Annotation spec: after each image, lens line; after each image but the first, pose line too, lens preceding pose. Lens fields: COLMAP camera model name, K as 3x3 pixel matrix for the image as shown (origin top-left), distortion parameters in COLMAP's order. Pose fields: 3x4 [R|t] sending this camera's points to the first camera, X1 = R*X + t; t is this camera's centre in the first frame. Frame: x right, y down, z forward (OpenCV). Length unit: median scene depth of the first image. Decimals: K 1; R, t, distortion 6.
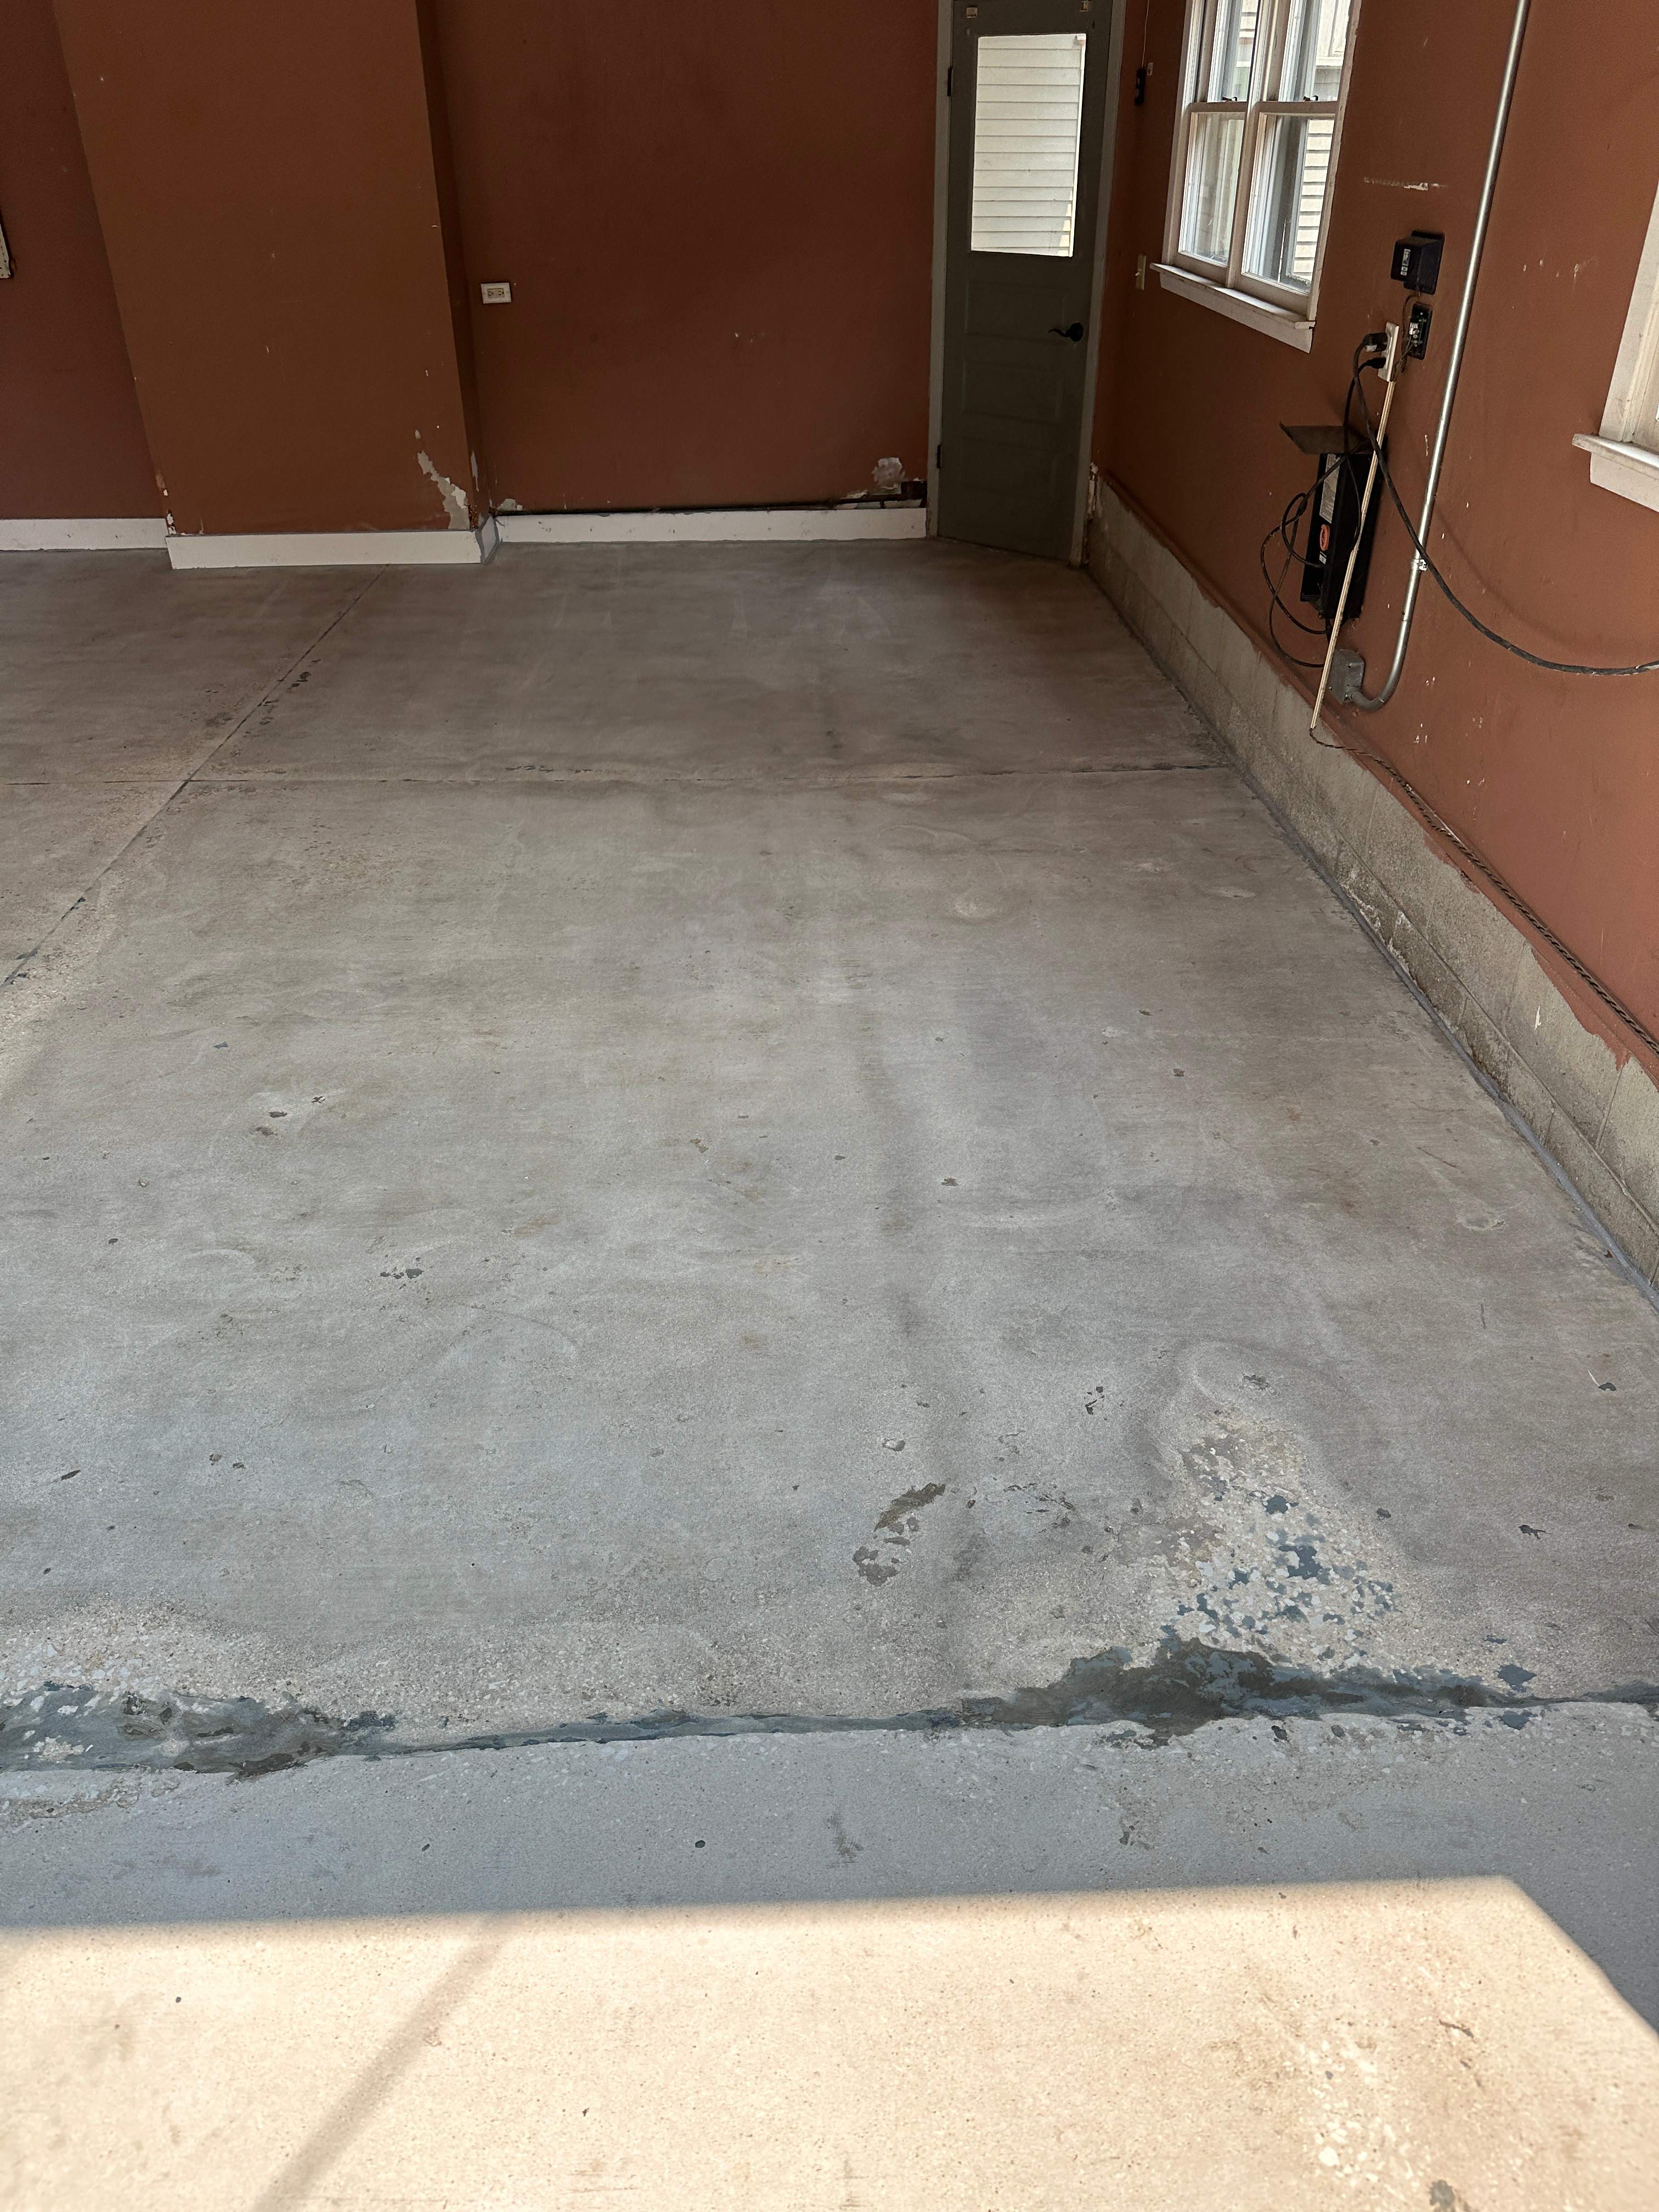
lens RADIAL K [[1550.0, 0, 833.7], [0, 1550.0, 1114.1], [0, 0, 1]] dist [0.032303, -0.044131]
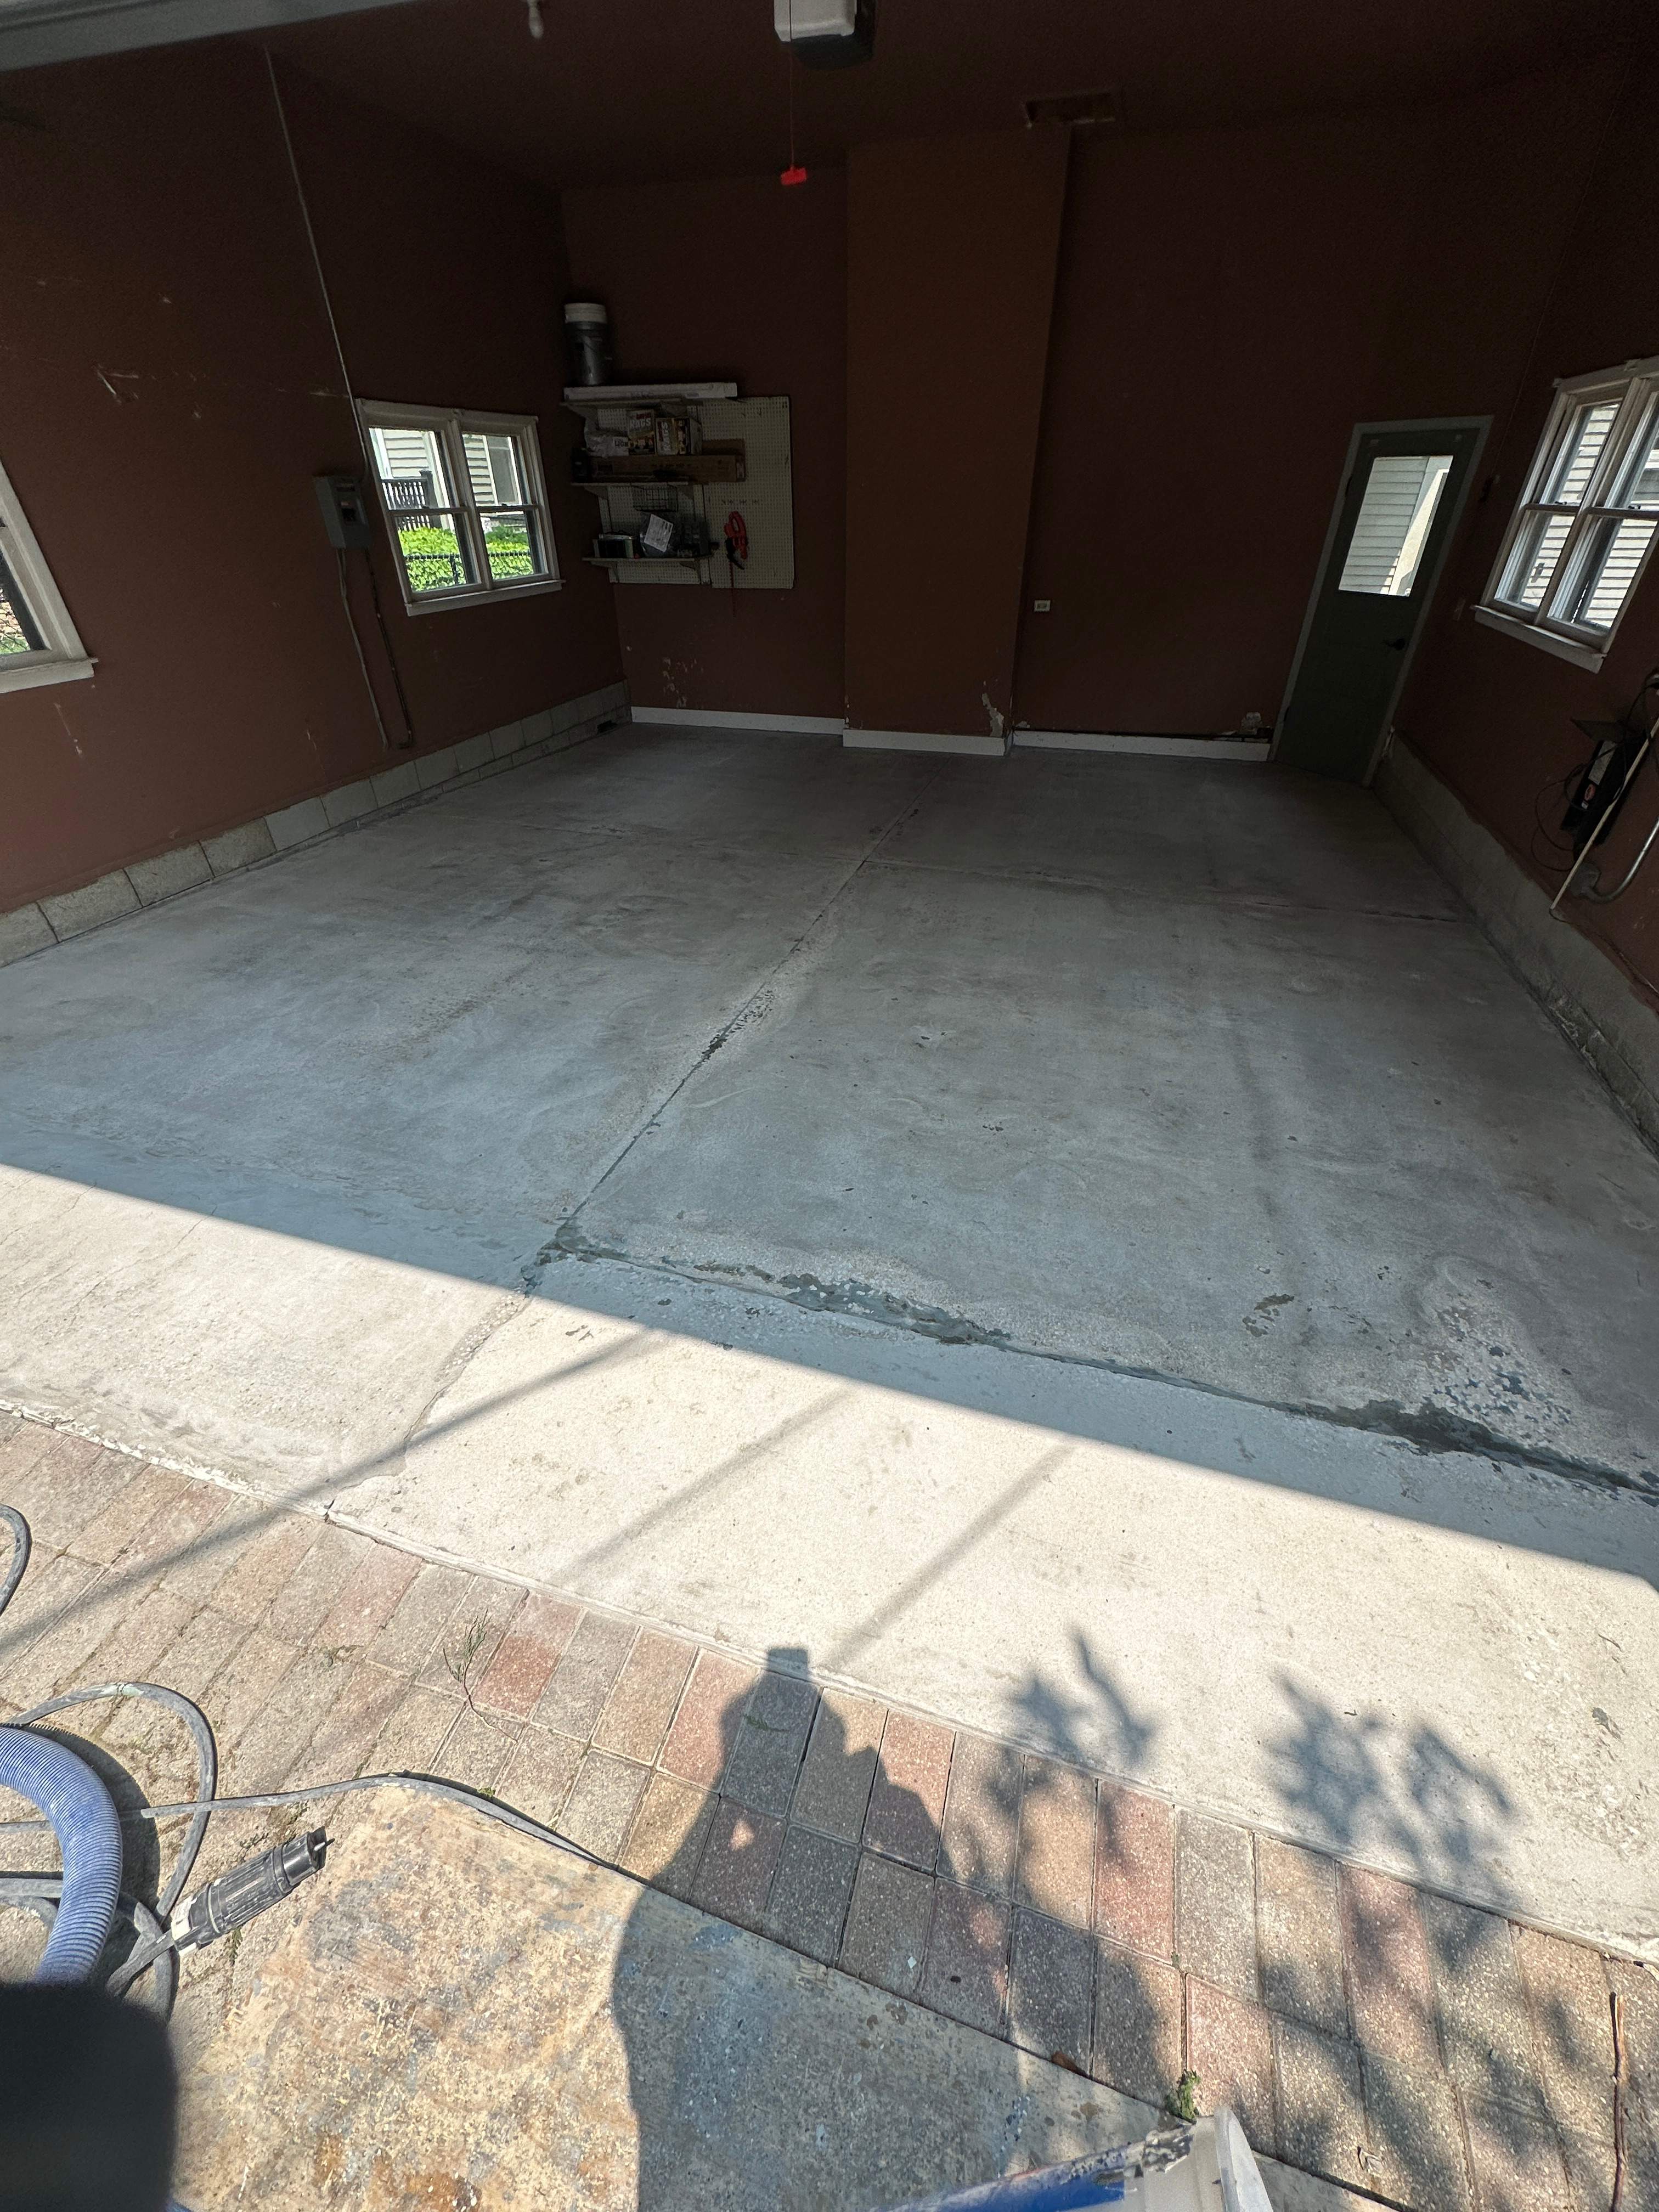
lens RADIAL K [[876.1, 0, 830.2], [0, 876.1, 1106.5], [0, 0, 1]] dist [-0.003255, 0.000484]
pose [[0.944652, 0.187720, -0.269060, -0.164828], [-0.174909, 0.982018, 0.071048, 0.029887], [0.277559, -0.020055, 0.960499, -0.123019]]
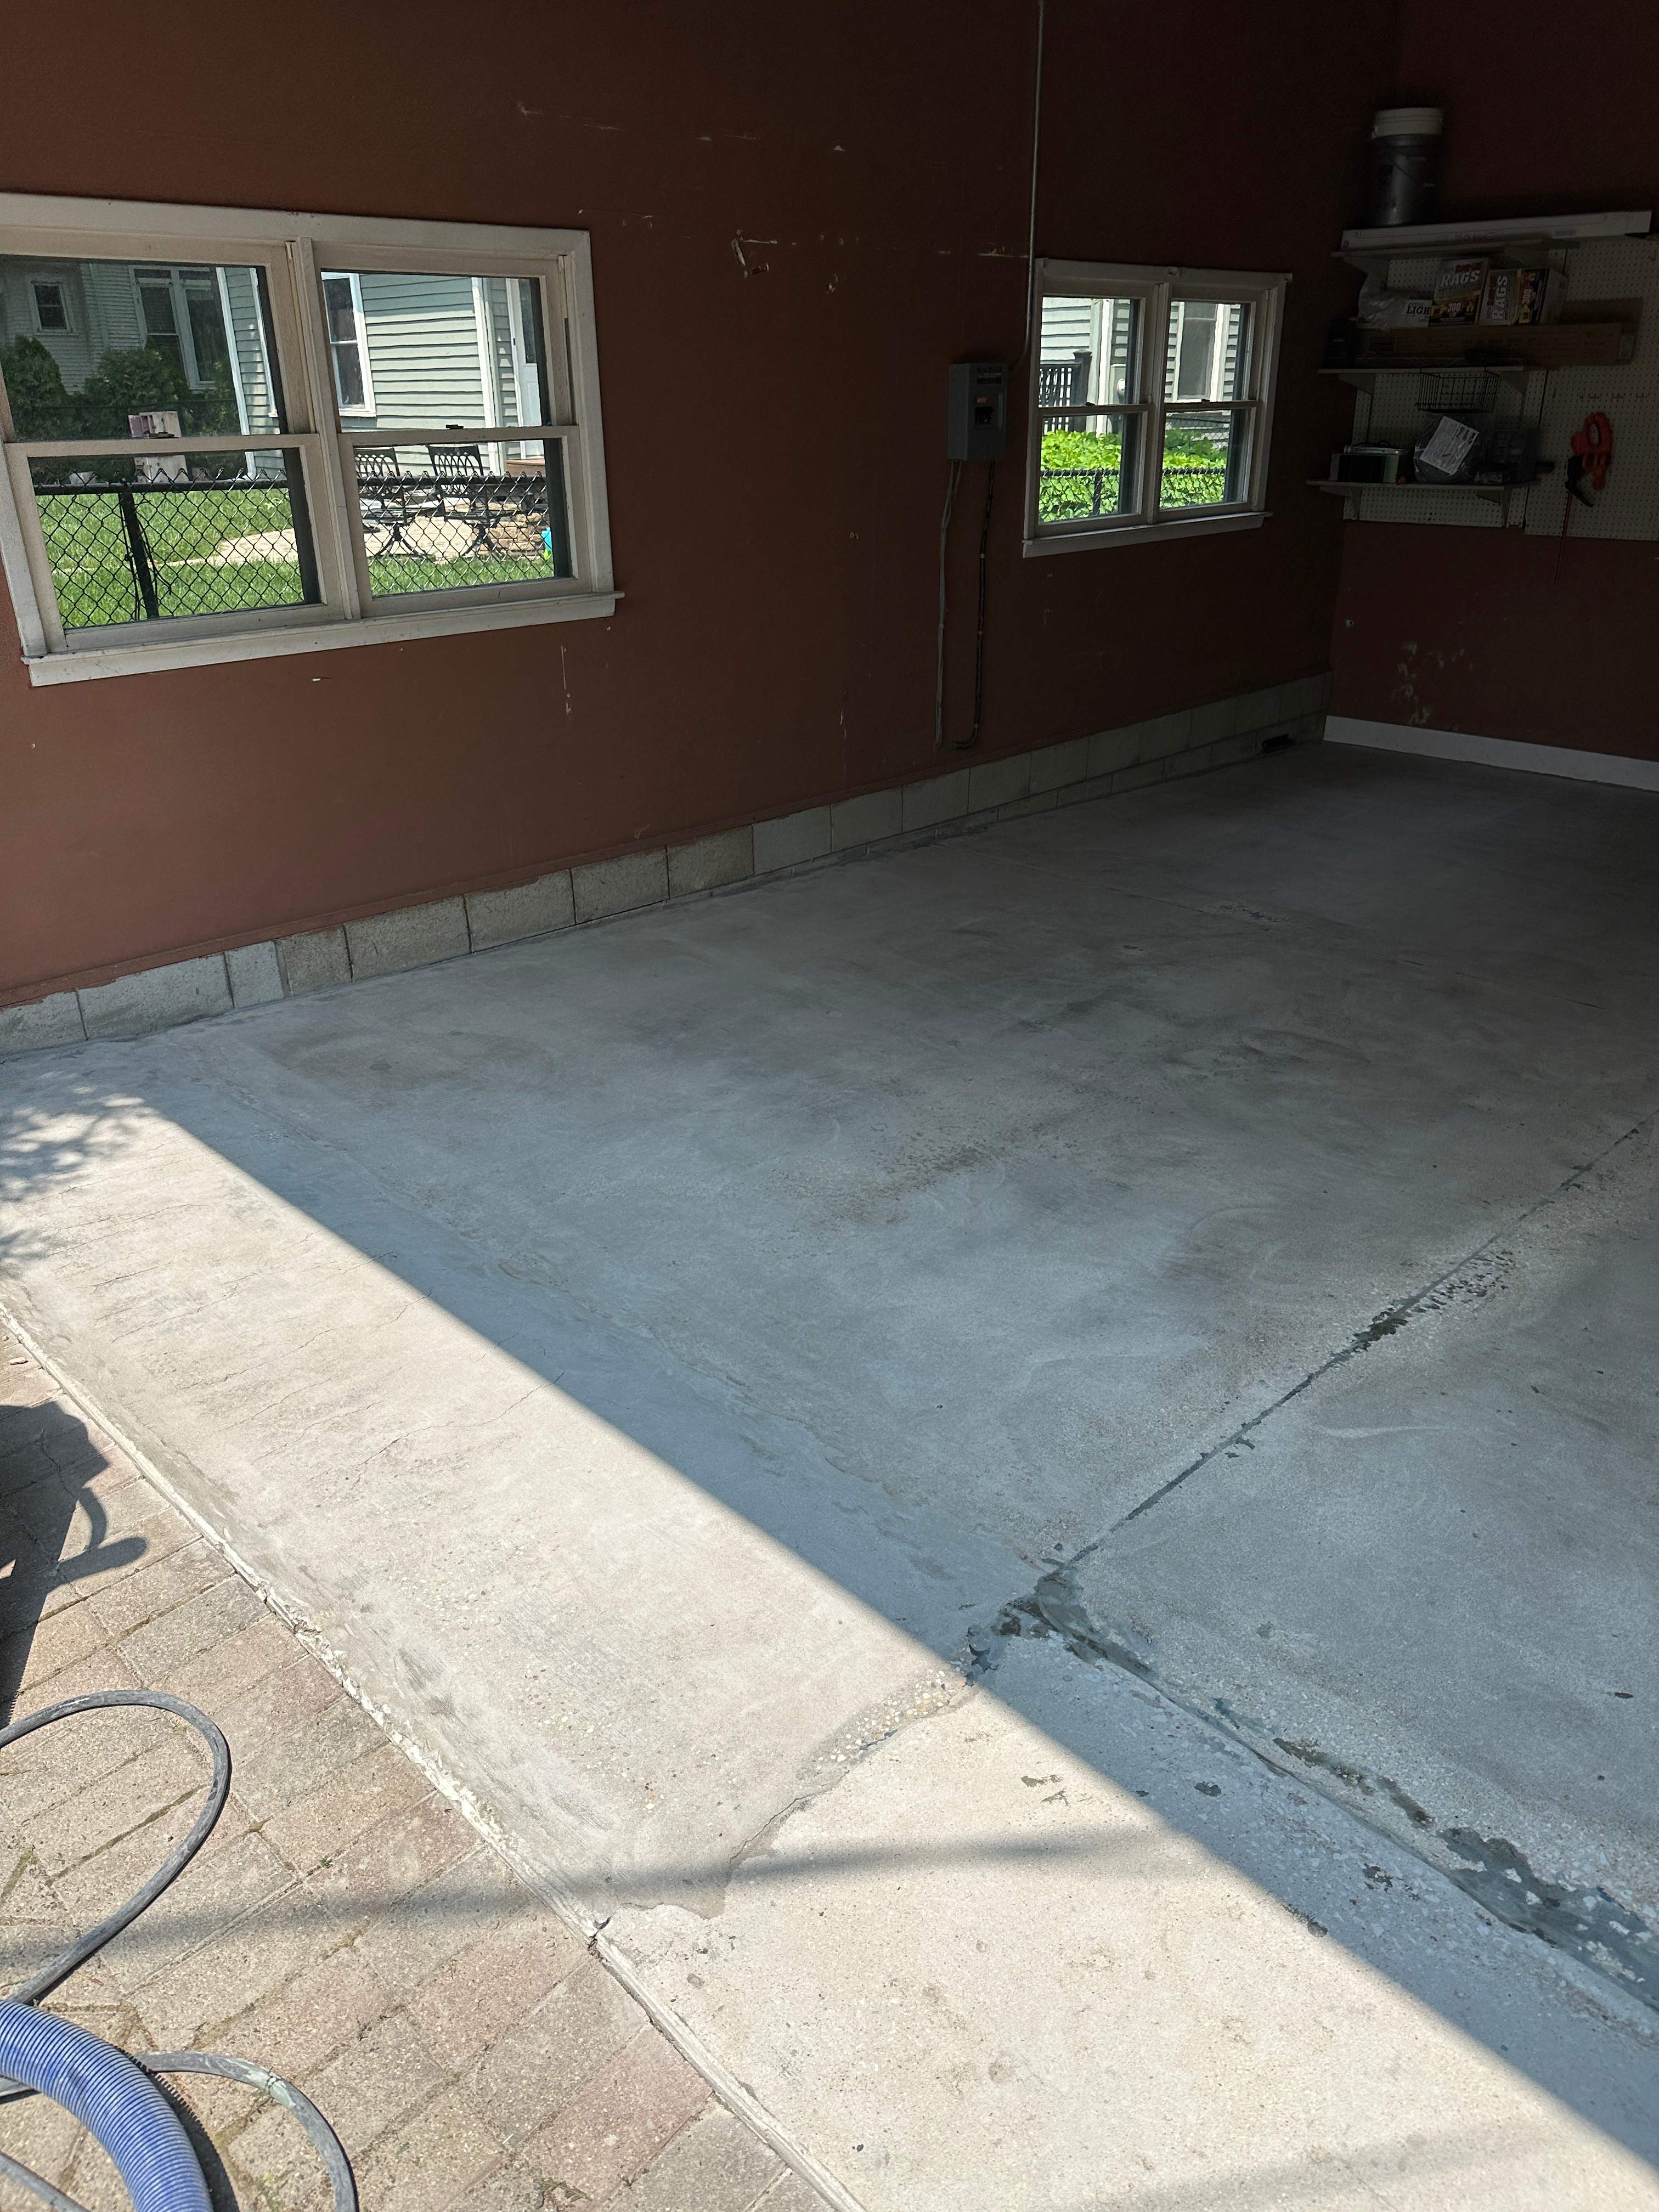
lens RADIAL K [[1550.0, 0, 831.7], [0, 1550.0, 1112.1], [0, 0, 1]] dist [0.032303, -0.044131]
pose [[0.675346, 0.309929, -0.669217, -0.211201], [-0.391715, 0.919579, 0.030574, 0.038644], [0.624874, 0.241494, 0.742437, -0.144522]]
